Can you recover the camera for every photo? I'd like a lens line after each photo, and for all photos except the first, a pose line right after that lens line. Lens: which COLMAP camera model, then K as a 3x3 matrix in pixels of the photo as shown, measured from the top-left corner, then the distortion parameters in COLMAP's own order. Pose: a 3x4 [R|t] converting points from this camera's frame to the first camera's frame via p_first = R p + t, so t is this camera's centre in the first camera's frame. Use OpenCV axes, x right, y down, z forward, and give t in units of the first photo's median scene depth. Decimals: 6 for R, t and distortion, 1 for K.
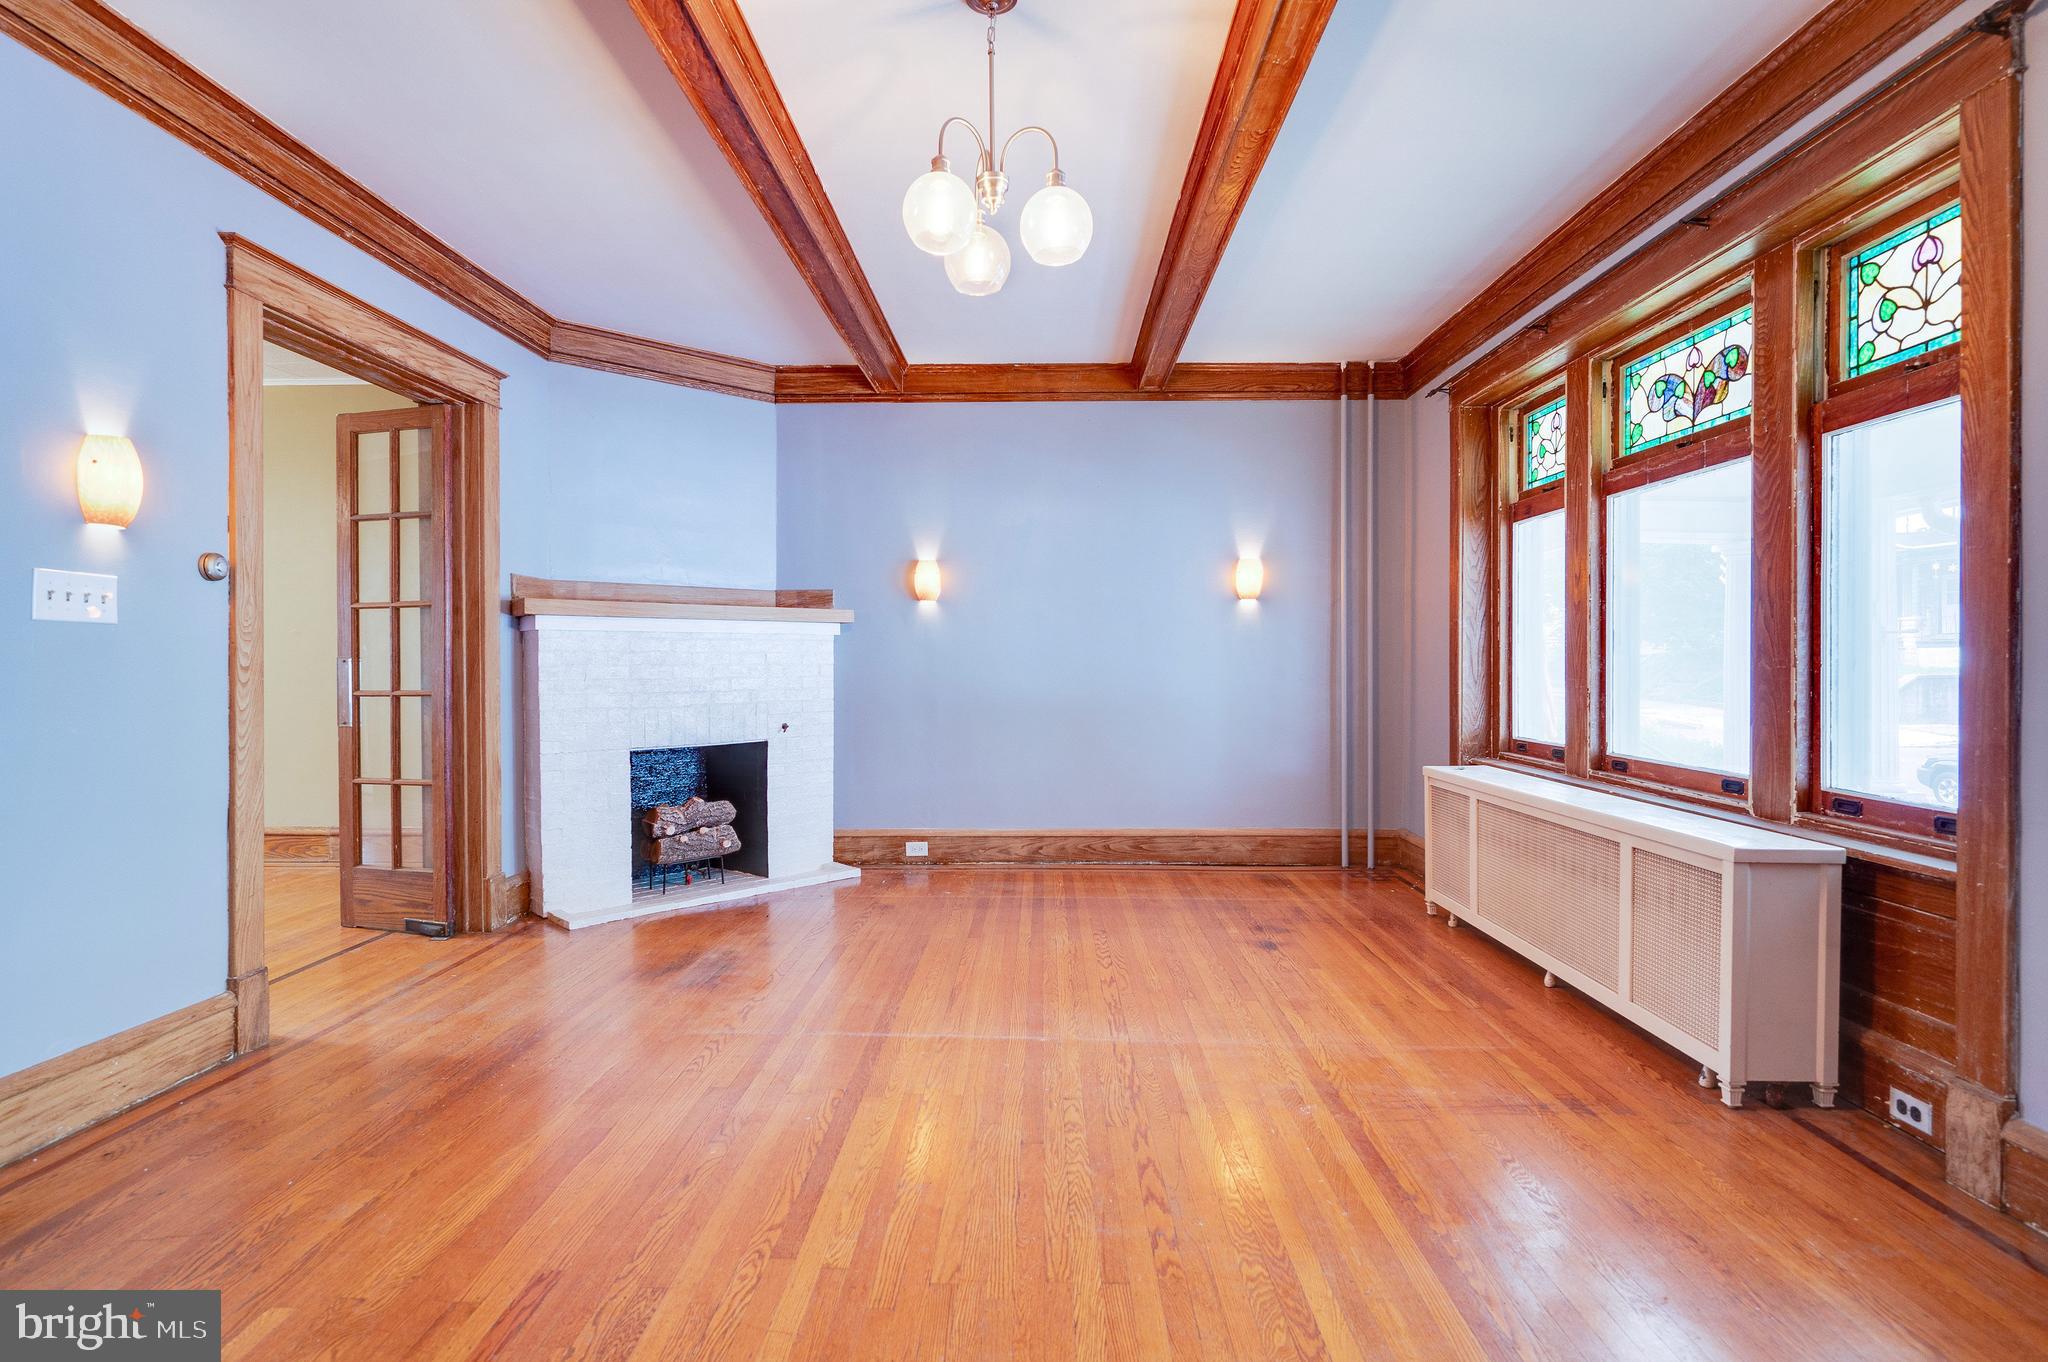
lens RADIAL K [[1023.8, 0, 1048.1], [0, 1023.8, 673.1], [0, 0, 1]] dist [-0.002302, 0.000183]
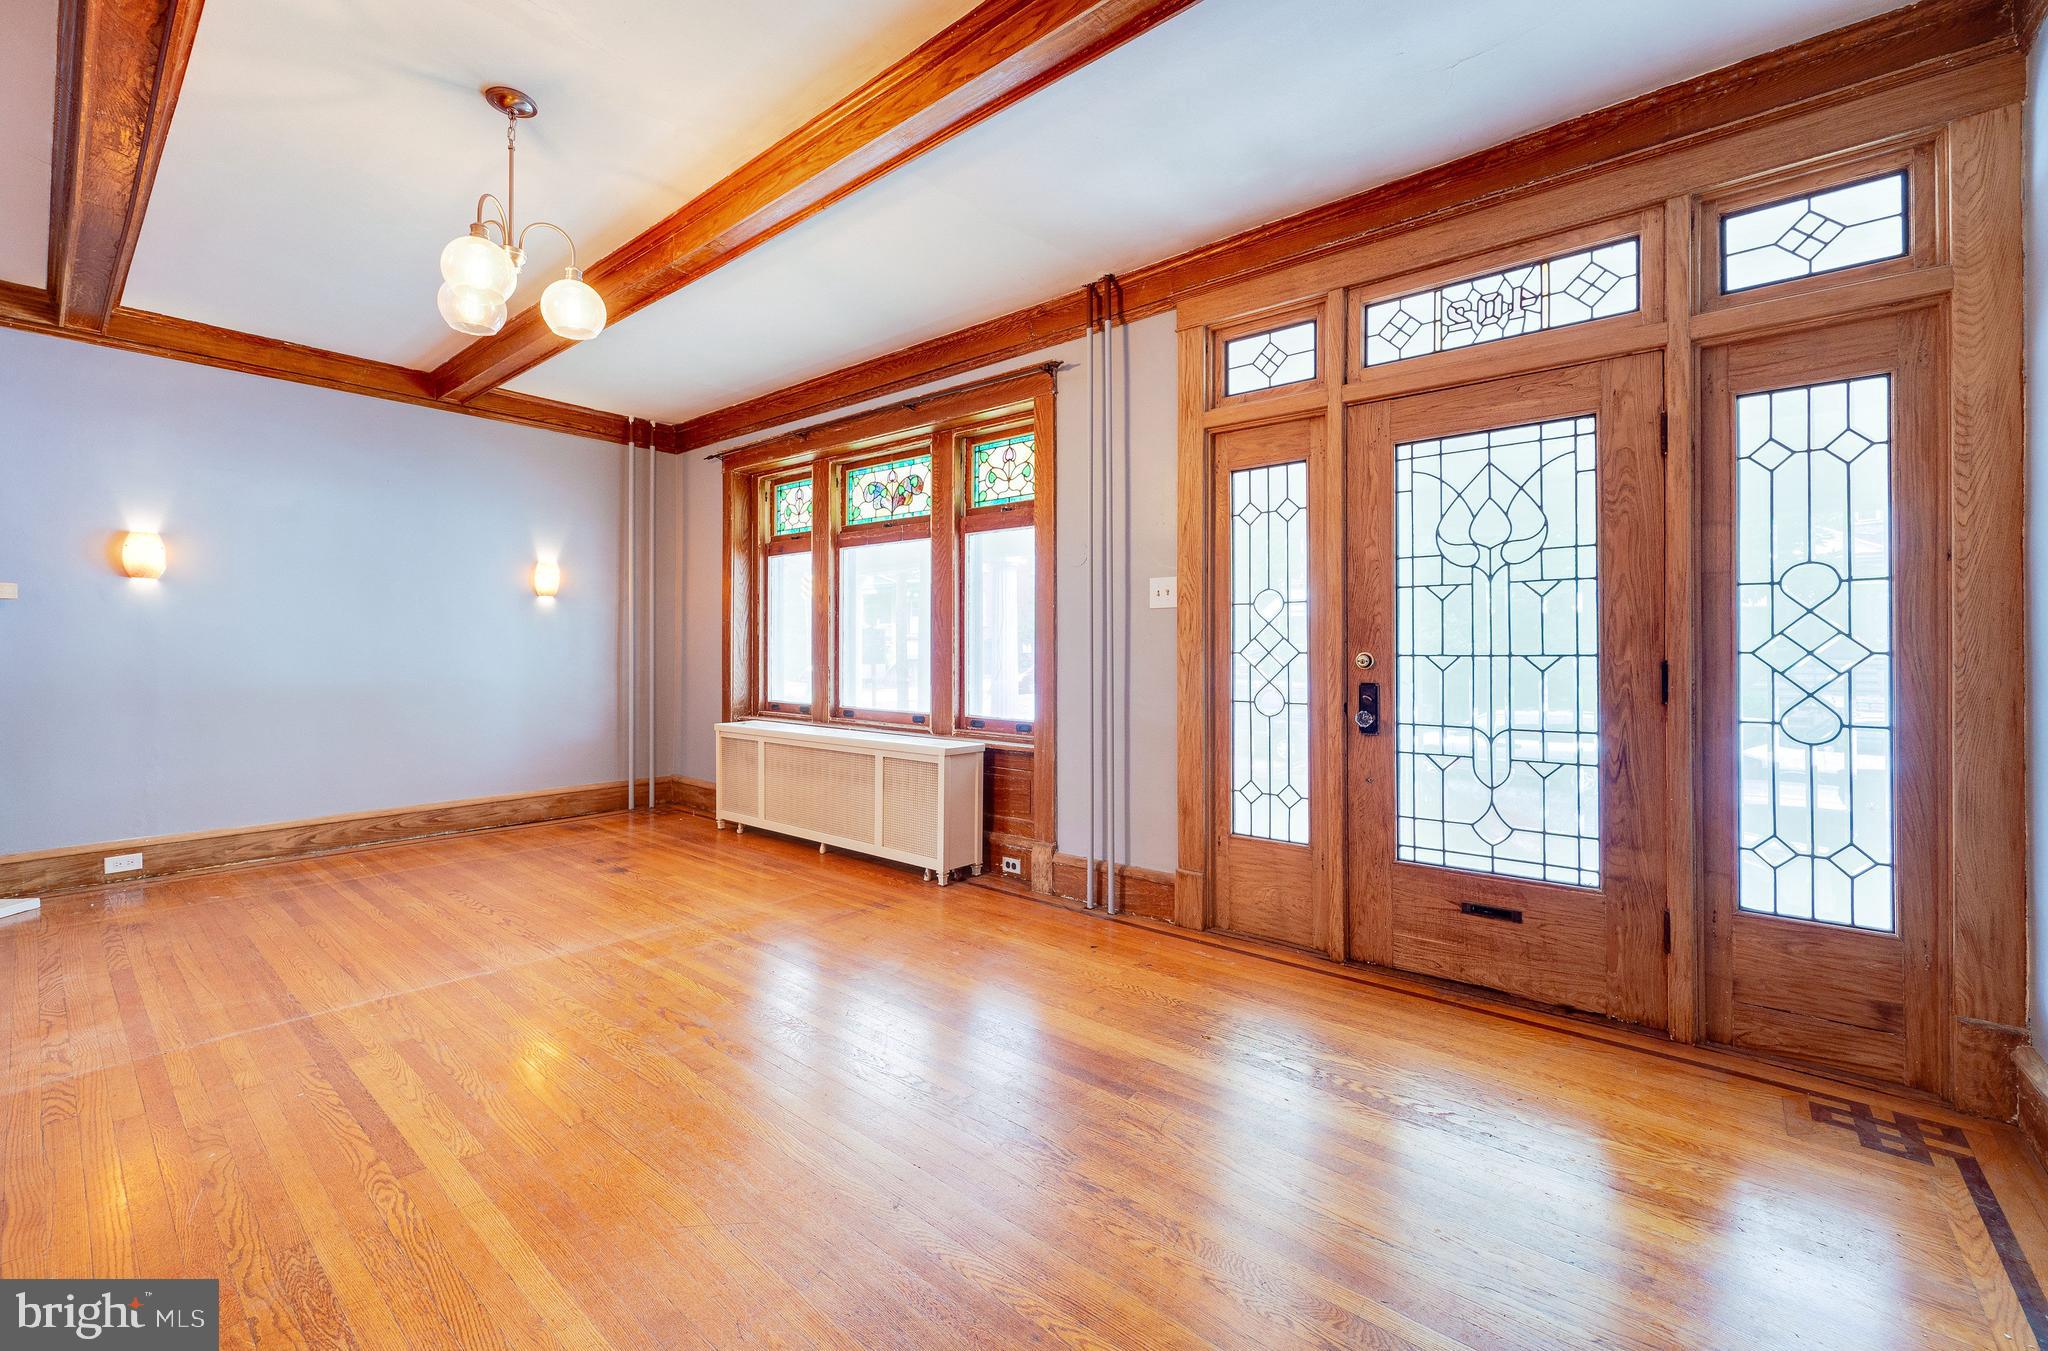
lens RADIAL K [[809.2, 0, 1046.4], [0, 809.2, 648.5], [0, 0, 1]] dist [-0.001149, -0.000115]
pose [[0.621793, 0.004649, 0.783168, -0.240867], [0.004973, 0.999939, -0.009884, 0.000640], [-0.783166, 0.010040, 0.621731, -0.052874]]
